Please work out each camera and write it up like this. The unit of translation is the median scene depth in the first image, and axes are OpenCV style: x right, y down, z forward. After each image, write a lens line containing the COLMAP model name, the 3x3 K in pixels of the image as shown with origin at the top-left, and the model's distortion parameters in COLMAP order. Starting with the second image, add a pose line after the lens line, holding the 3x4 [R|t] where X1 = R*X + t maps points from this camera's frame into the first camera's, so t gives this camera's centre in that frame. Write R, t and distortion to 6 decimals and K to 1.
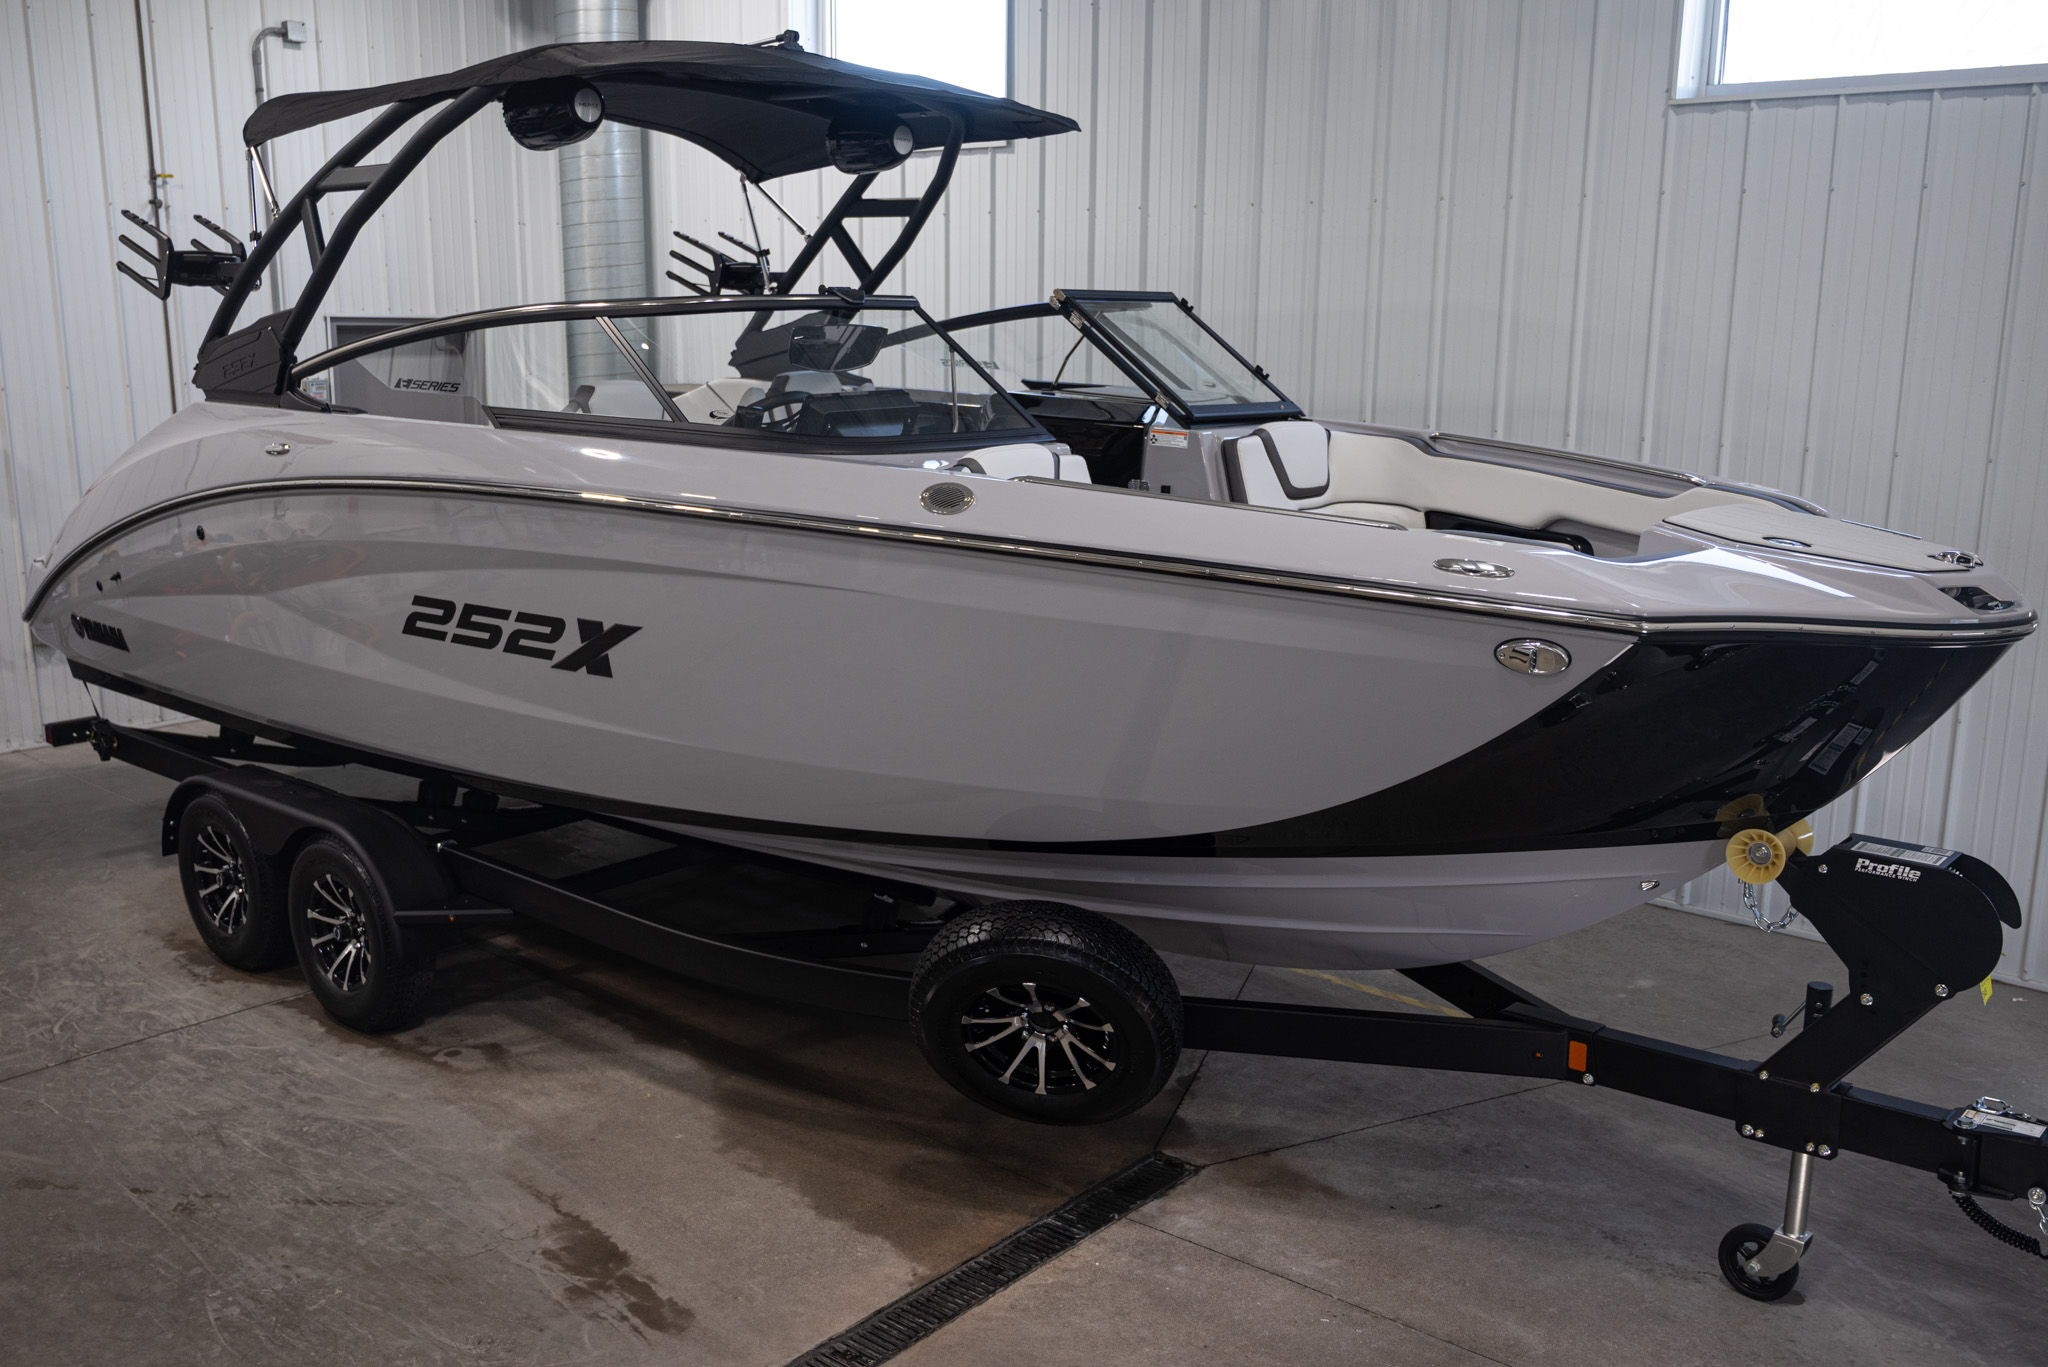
lens RADIAL K [[1855.6, 0, 1028.4], [0, 1855.6, 688.5], [0, 0, 1]] dist [-0.007881, 0.008126]
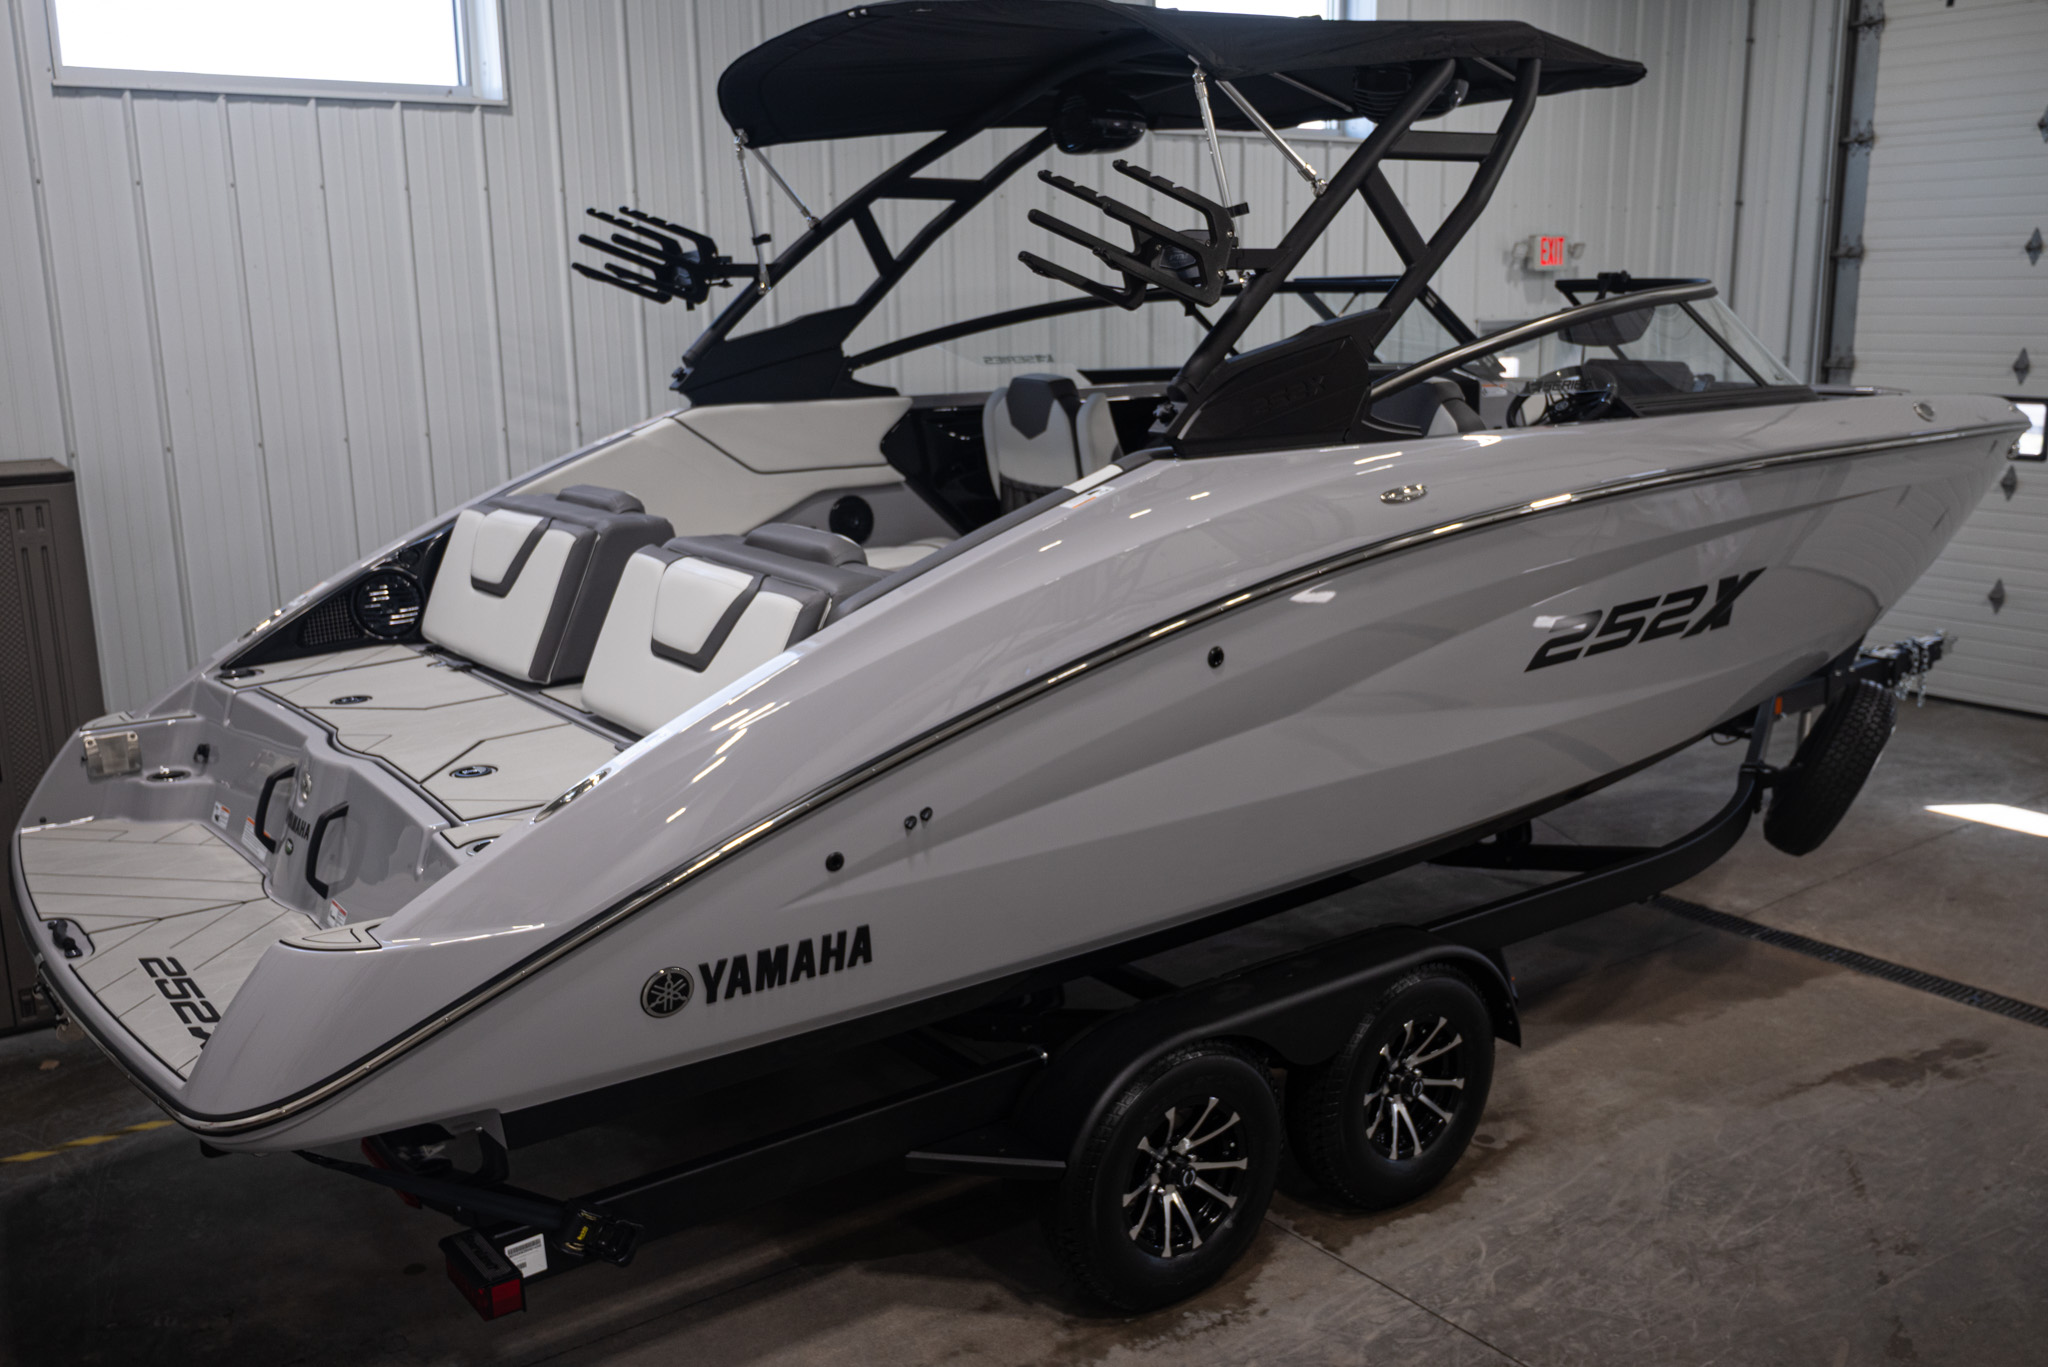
lens RADIAL K [[1834.1, 0, 1017.5], [0, 1834.1, 685.0], [0, 0, 1]] dist [0.005836, 0.004618]
pose [[0.208859, -0.222798, 0.952228, -1.259367], [0.220119, 0.959427, 0.176202, -0.238151], [-0.952851, 0.172803, 0.249427, 1.048703]]
